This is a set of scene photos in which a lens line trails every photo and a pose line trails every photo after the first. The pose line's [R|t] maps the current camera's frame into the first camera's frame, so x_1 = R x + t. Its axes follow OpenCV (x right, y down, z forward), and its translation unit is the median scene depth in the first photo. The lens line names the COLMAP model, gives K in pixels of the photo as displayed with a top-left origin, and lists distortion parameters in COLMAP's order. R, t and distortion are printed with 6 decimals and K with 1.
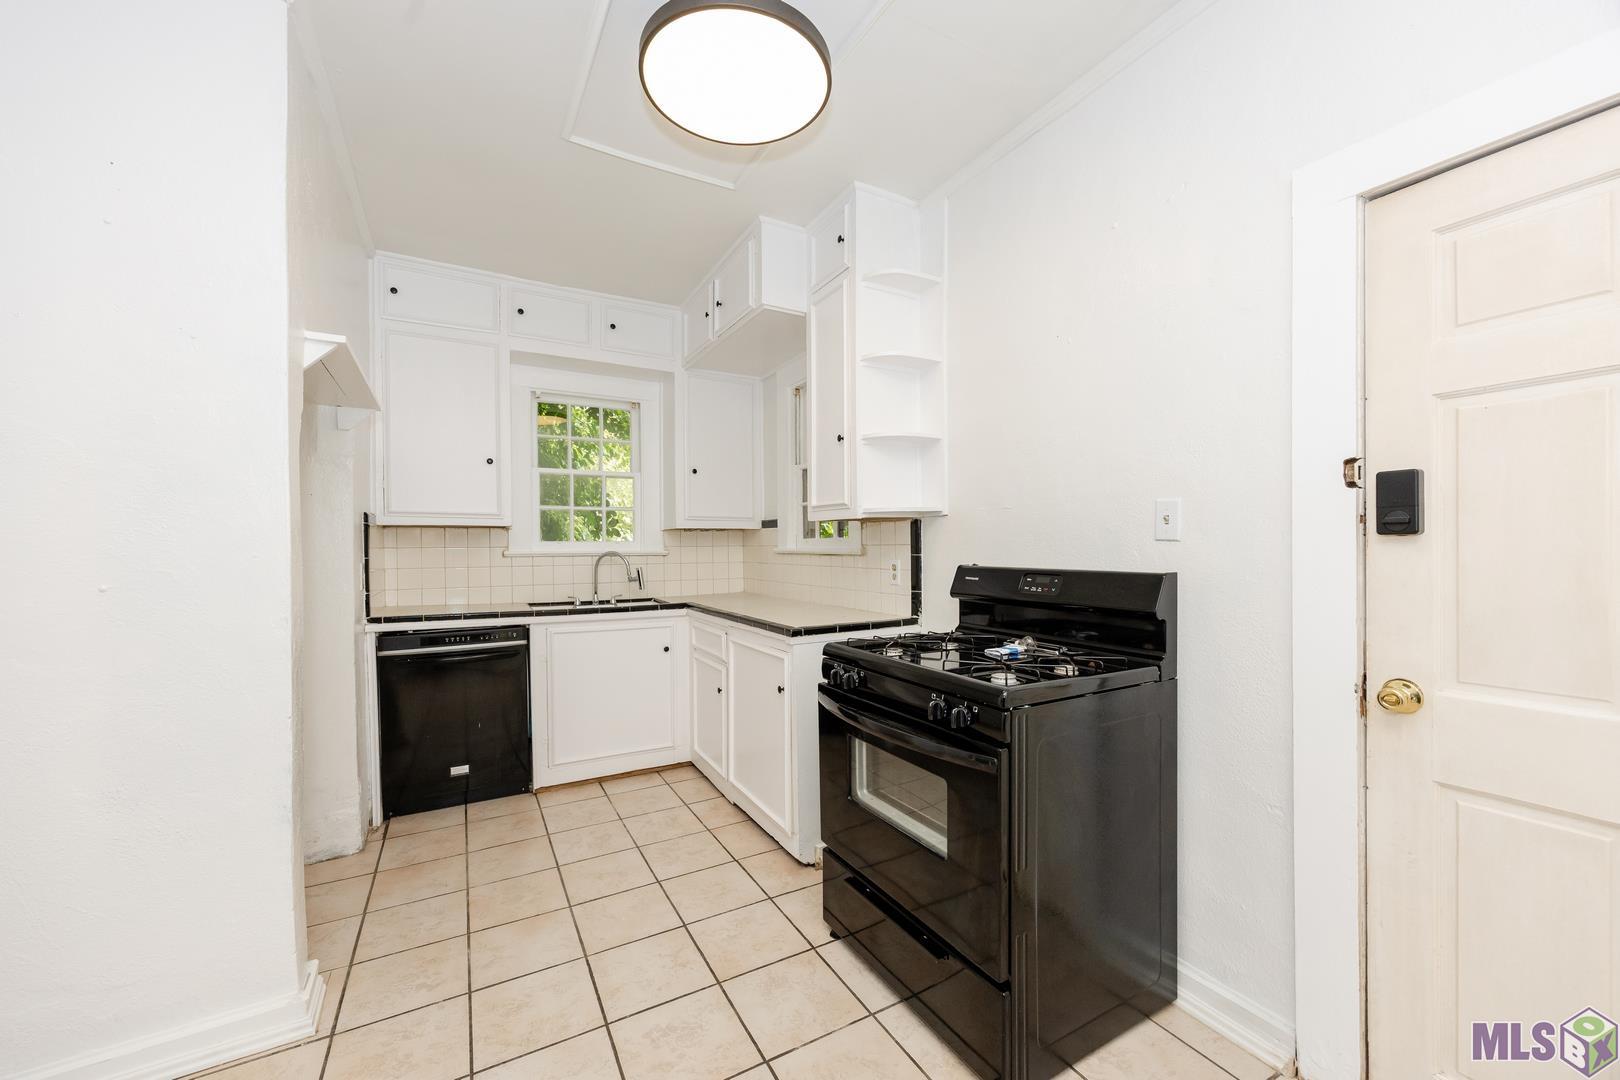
lens RADIAL K [[635.1, 0, 817.5], [0, 635.1, 542.2], [0, 0, 1]] dist [0.000903, 0.000123]
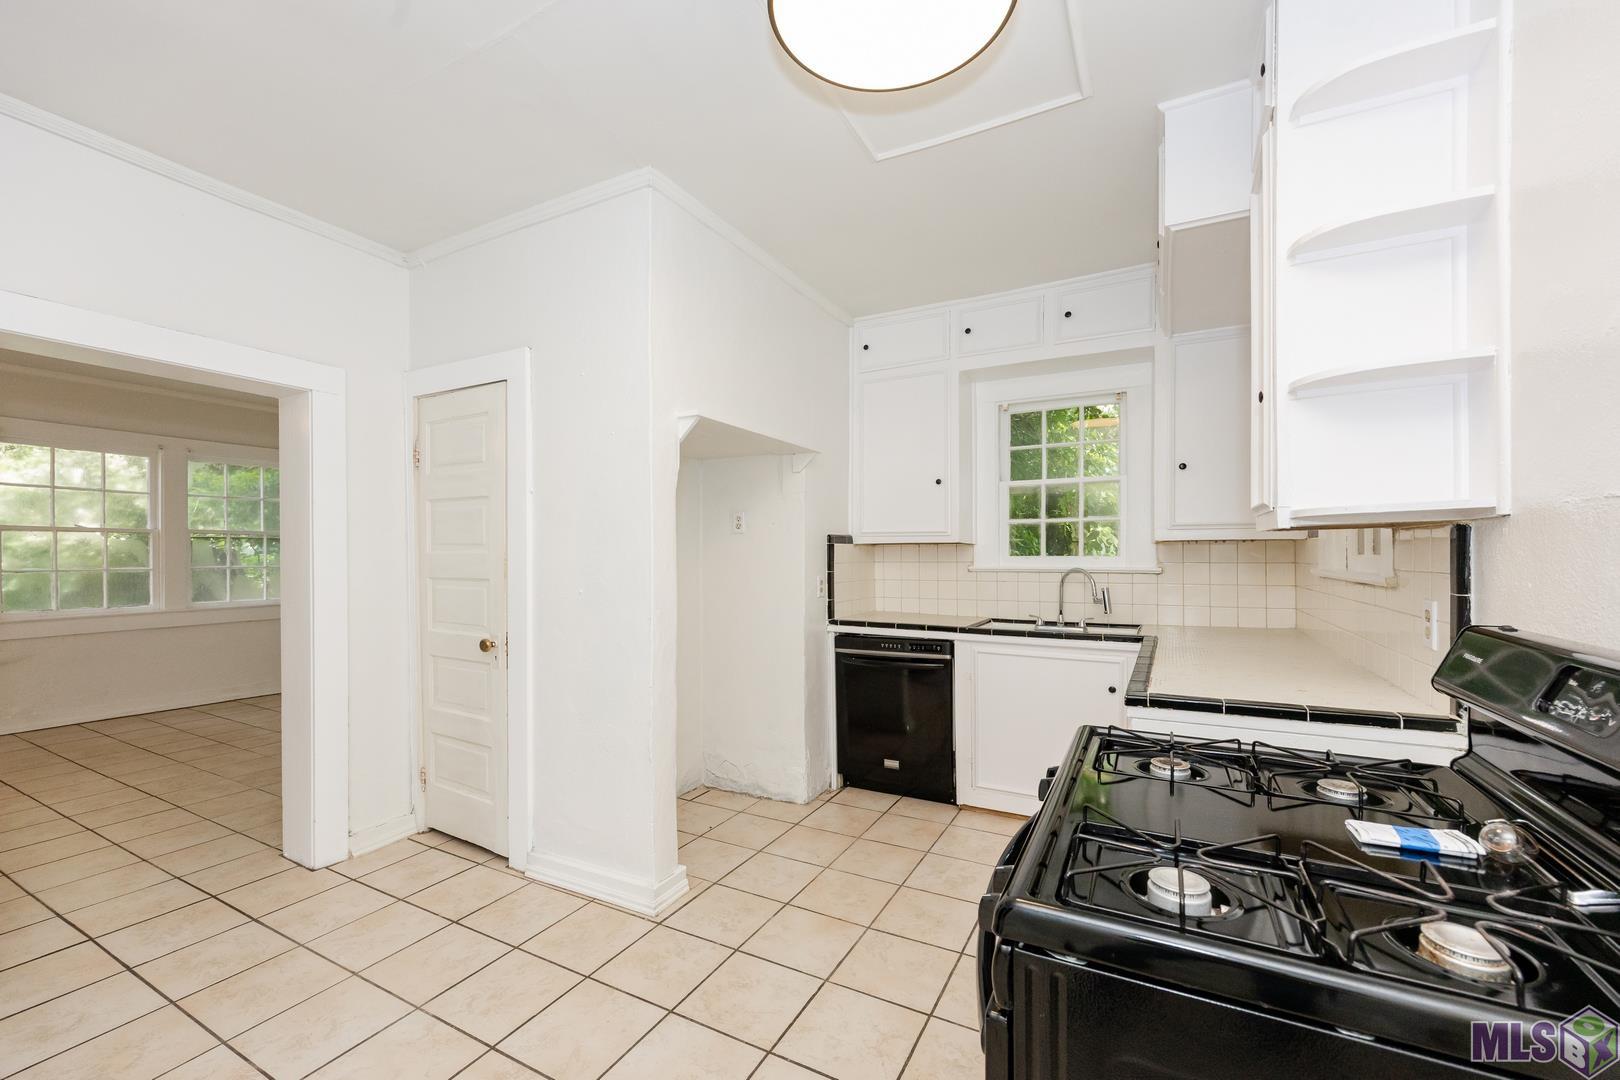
lens RADIAL K [[635.1, 0, 814.7], [0, 635.1, 551.6], [0, 0, 1]] dist [0.000903, 0.000123]
pose [[0.535091, 0.001157, -0.844794, 0.284314], [0.004360, 0.999982, 0.004132, -0.017257], [0.844783, -0.005894, 0.535076, 0.271755]]
